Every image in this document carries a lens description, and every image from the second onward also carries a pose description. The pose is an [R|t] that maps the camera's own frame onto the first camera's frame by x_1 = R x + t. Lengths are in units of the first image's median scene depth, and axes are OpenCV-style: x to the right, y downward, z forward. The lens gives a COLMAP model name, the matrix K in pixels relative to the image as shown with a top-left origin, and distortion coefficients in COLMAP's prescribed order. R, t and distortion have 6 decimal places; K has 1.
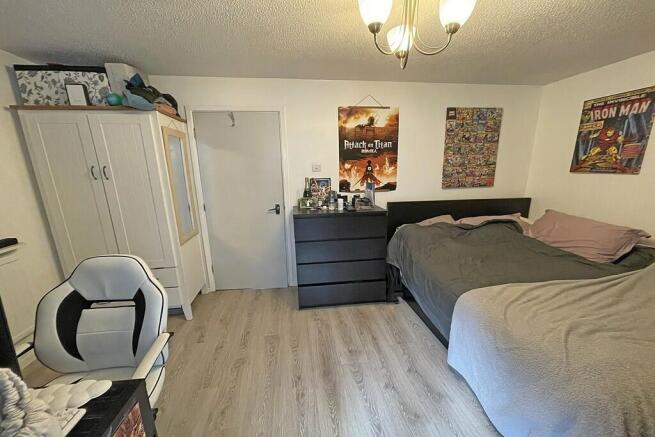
lens RADIAL K [[262.4, 0, 324.6], [0, 262.4, 231.4], [0, 0, 1]] dist [0.000336, 0.000008]
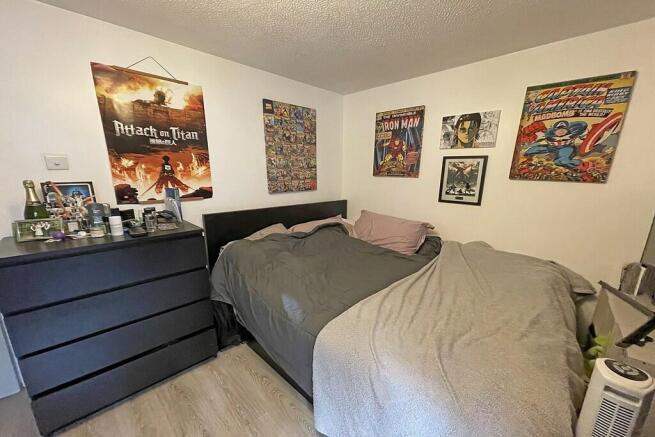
lens RADIAL K [[262.4, 0, 324.6], [0, 262.4, 231.4], [0, 0, 1]] dist [0.000336, 0.000008]
pose [[0.794841, -0.115823, 0.595661, 0.073769], [0.127711, 0.991559, 0.022387, -0.041092], [-0.593226, 0.058278, 0.802924, 0.232360]]
